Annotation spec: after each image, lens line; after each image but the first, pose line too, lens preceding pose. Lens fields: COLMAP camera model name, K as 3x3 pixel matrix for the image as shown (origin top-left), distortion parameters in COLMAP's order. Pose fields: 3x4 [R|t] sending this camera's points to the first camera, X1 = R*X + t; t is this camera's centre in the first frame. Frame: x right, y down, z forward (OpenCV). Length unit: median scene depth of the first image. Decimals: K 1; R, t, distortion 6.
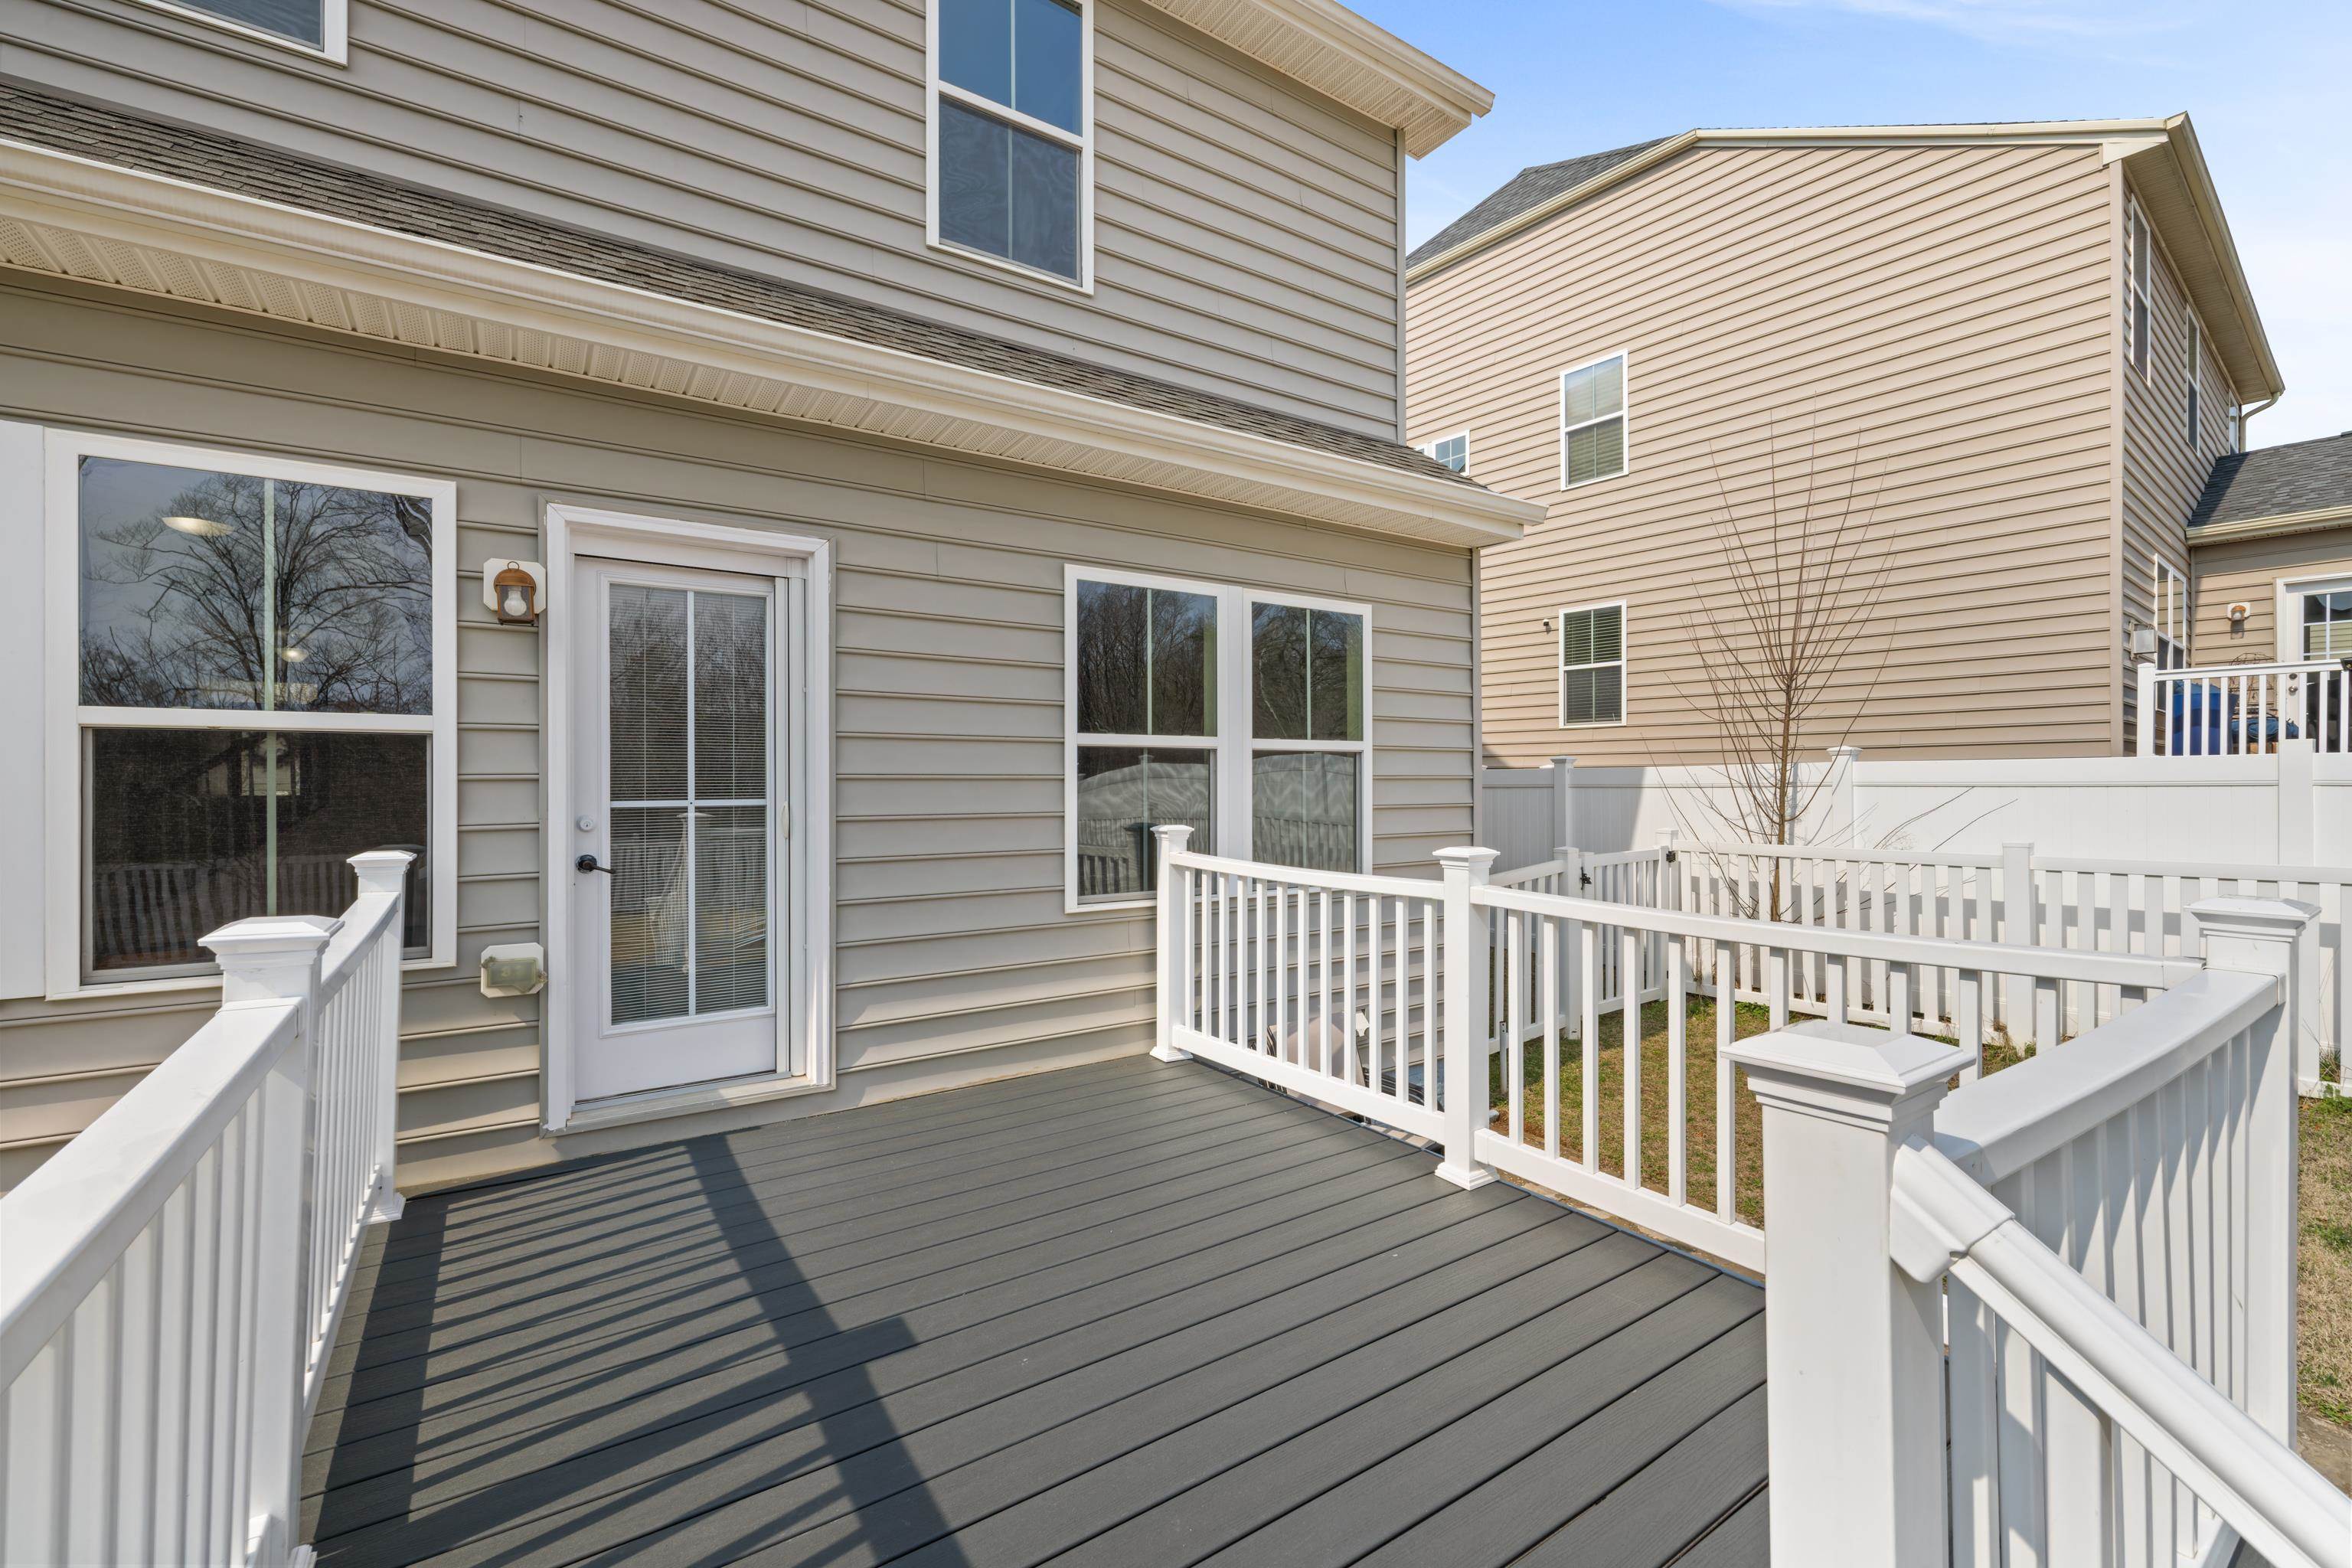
lens RADIAL K [[1013.1, 0, 1198.6], [0, 1013.1, 761.5], [0, 0, 1]] dist [0.003016, 0.000245]
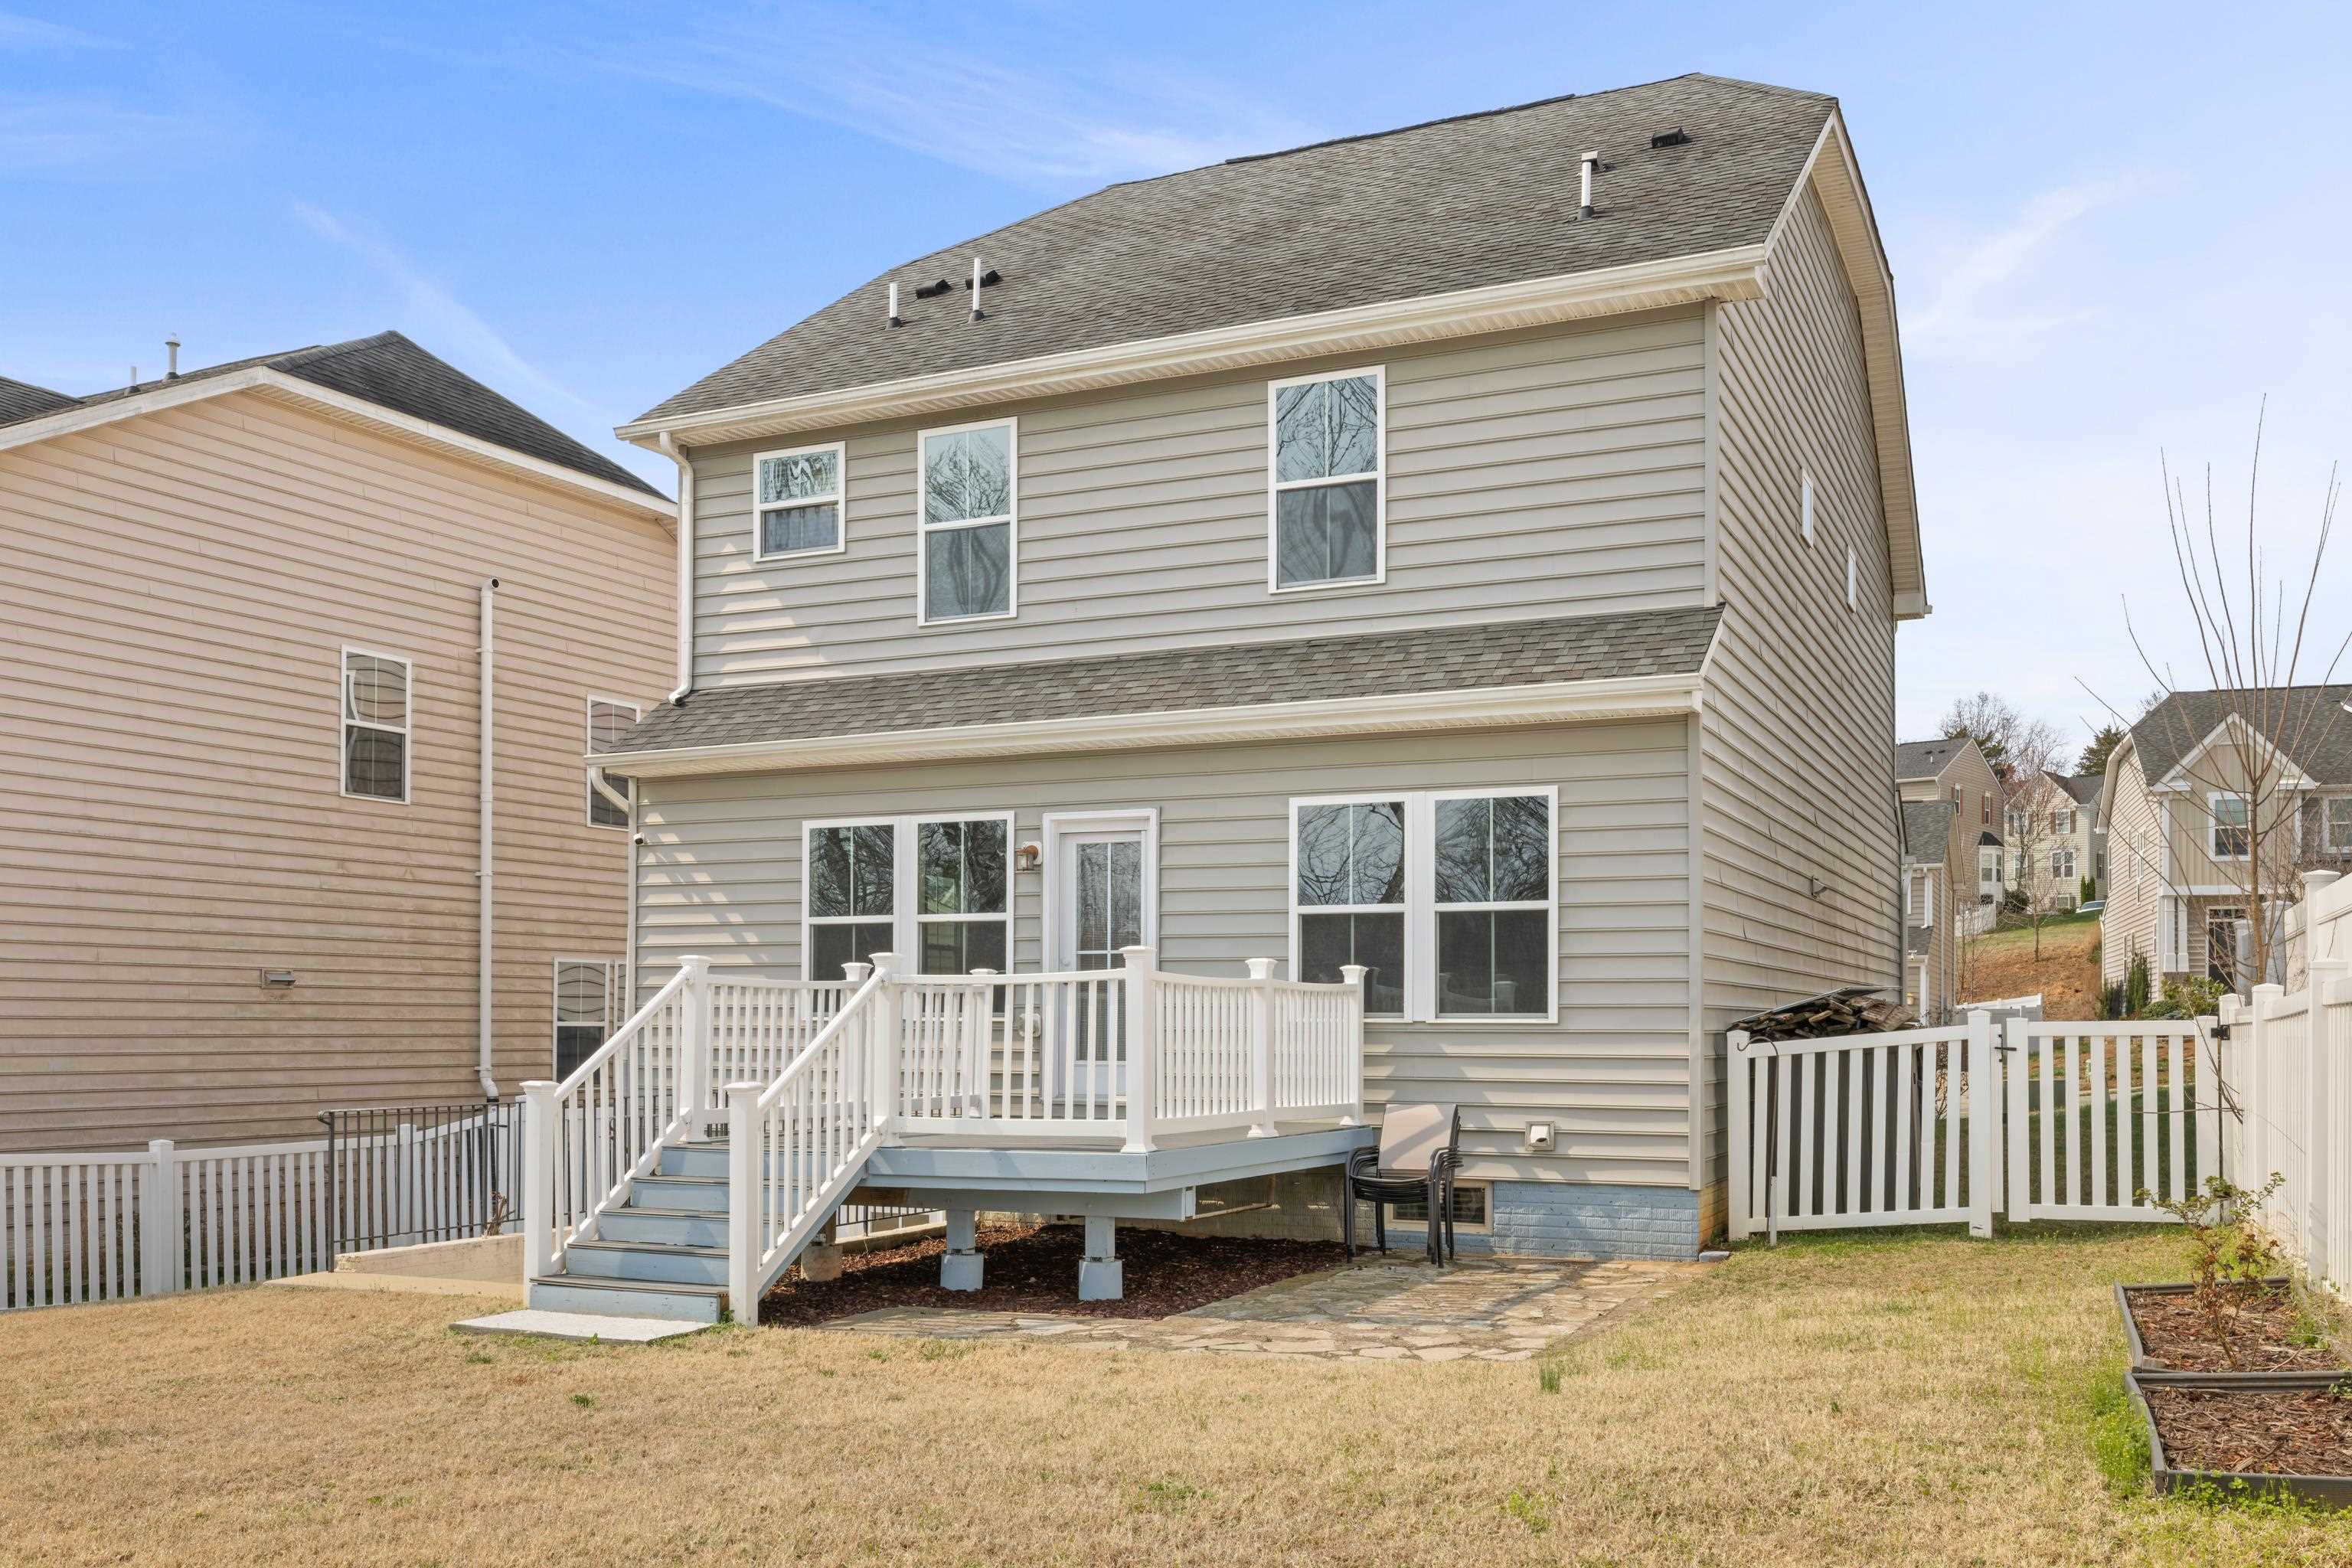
lens RADIAL K [[2058.6, 0, 1167.0], [0, 2058.6, 1027.9], [0, 0, 1]] dist [0.001091, 0.003393]
pose [[0.500495, -0.001245, -0.865738, 1.875190], [0.006275, 0.999978, 0.002189, 0.112552], [0.865717, -0.006528, 0.500492, -0.557643]]
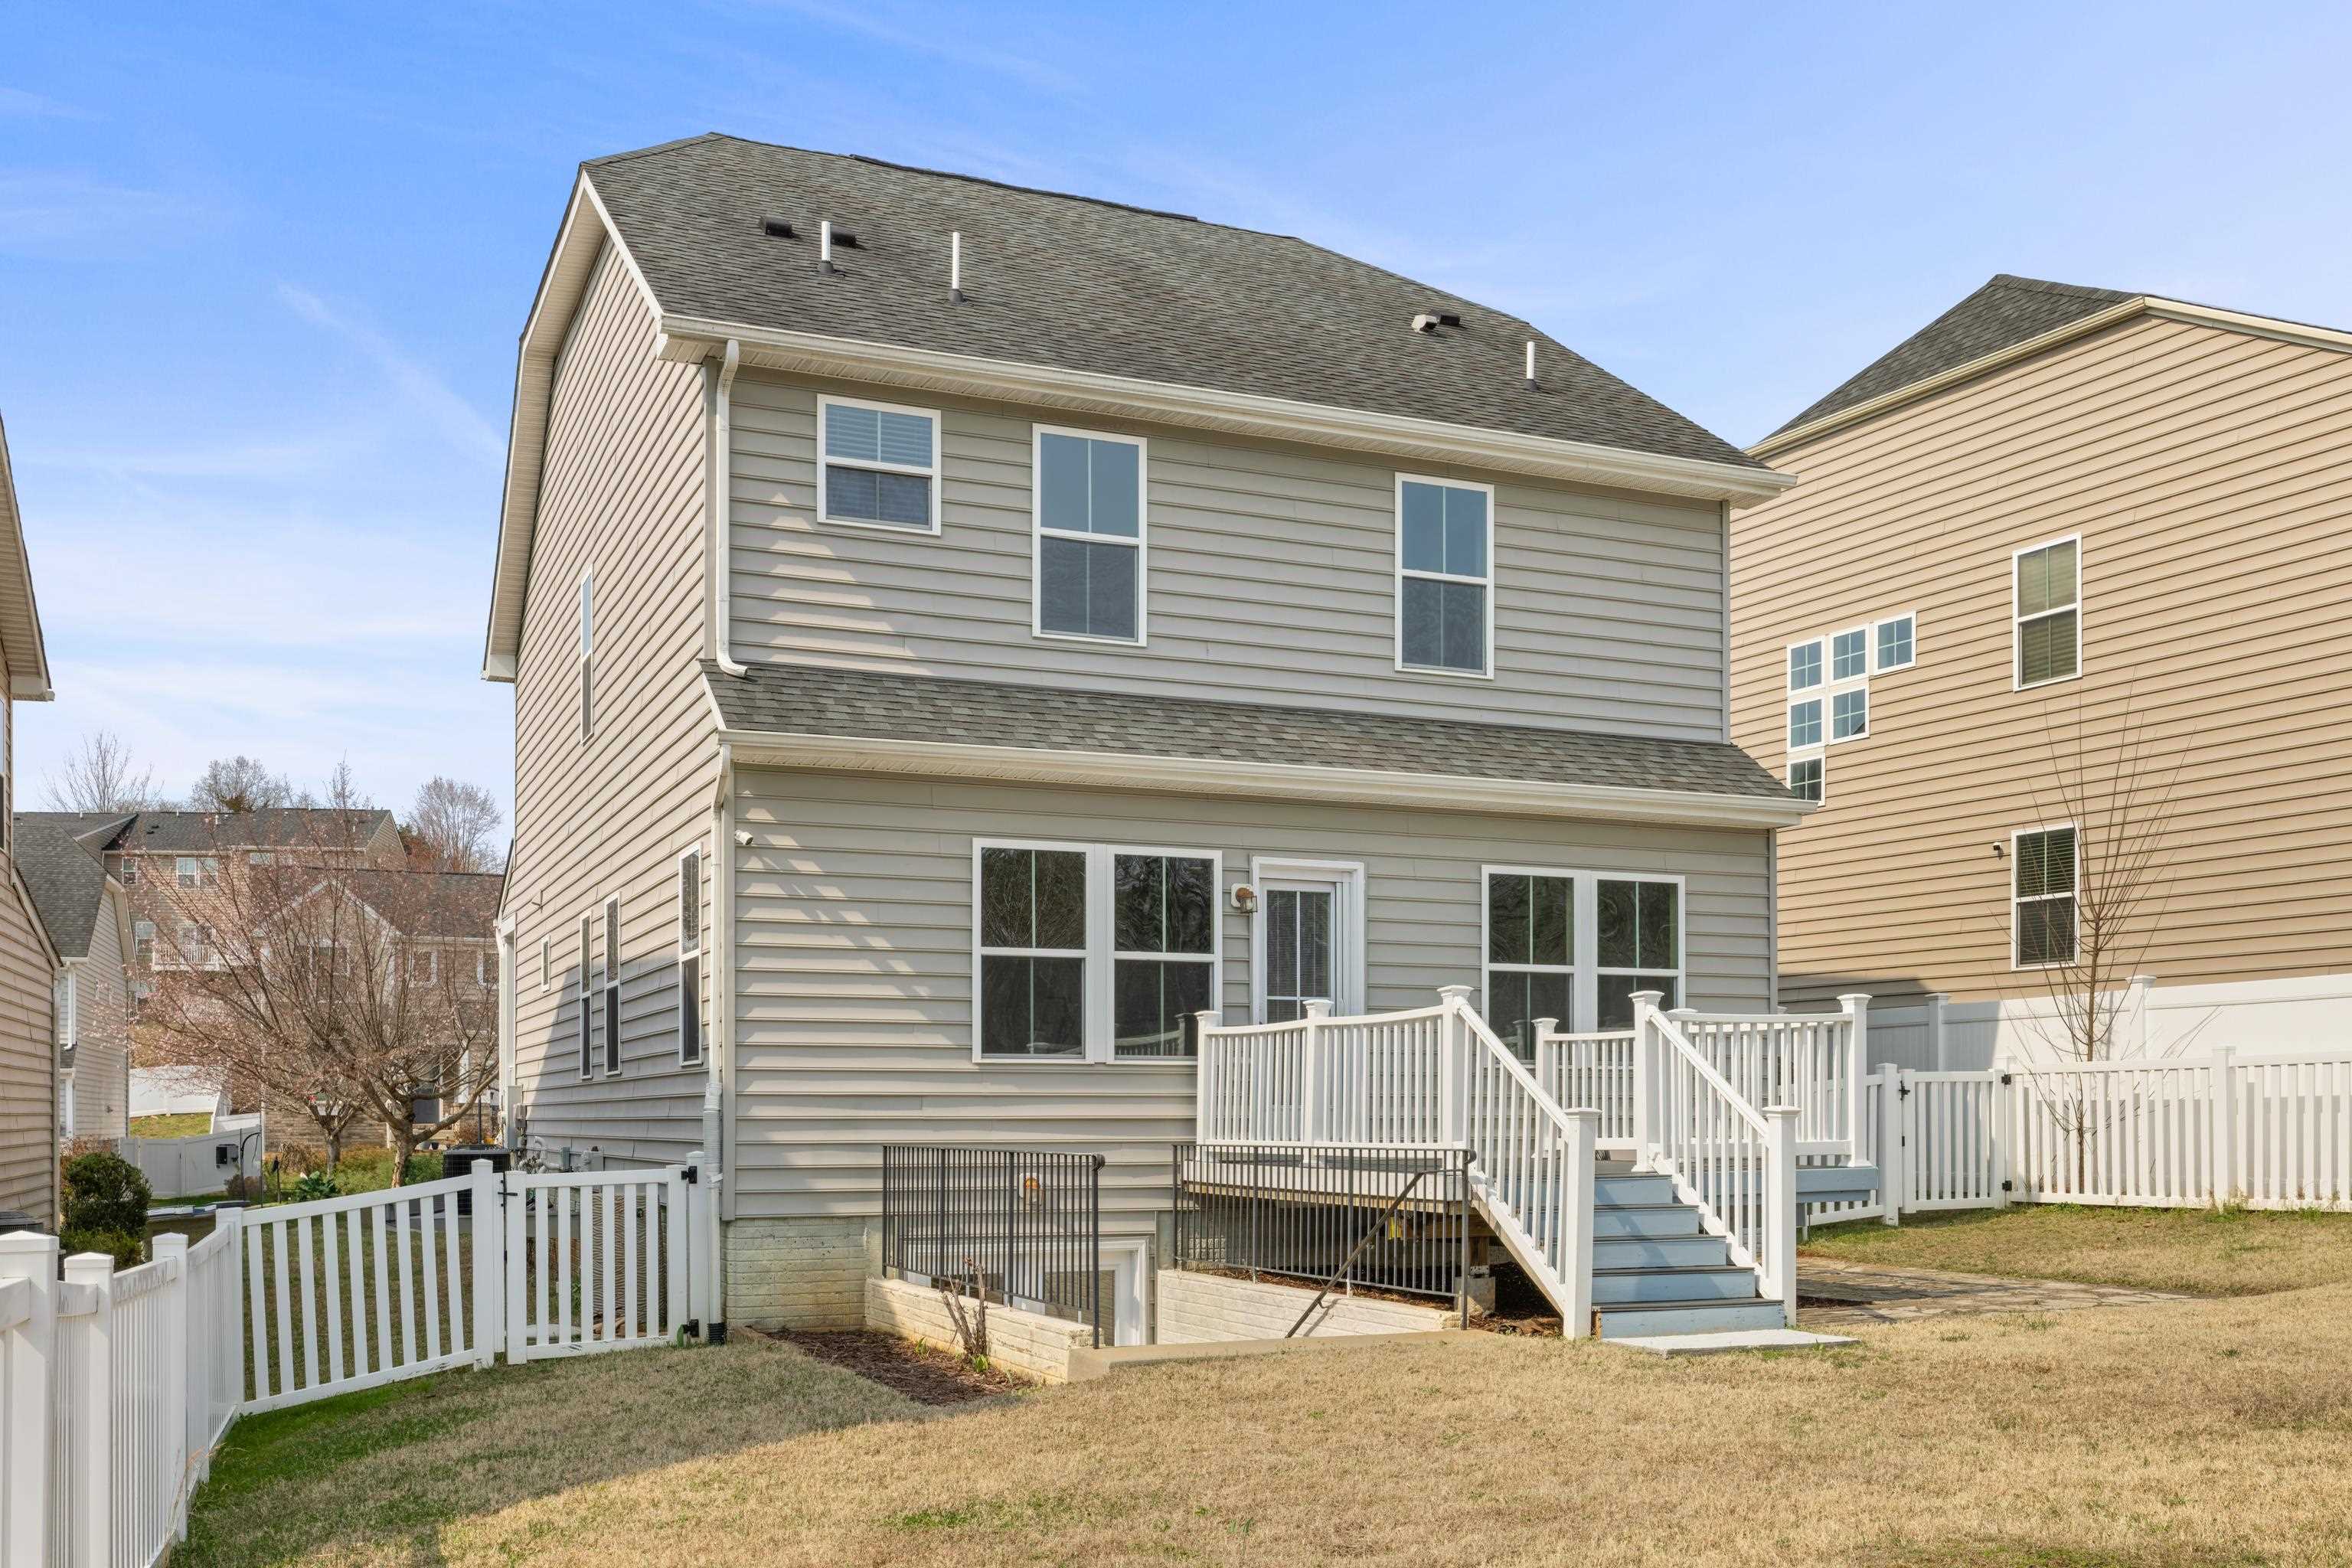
lens RADIAL K [[2114.1, 0, 1176.5], [0, 2114.1, 1110.7], [0, 0, 1]] dist [0.001331, -0.003097]
pose [[0.979118, 0.001562, -0.203288, 0.067576], [0.001735, 0.999870, 0.016039, 0.122576], [0.203286, -0.016056, 0.978988, -1.960506]]
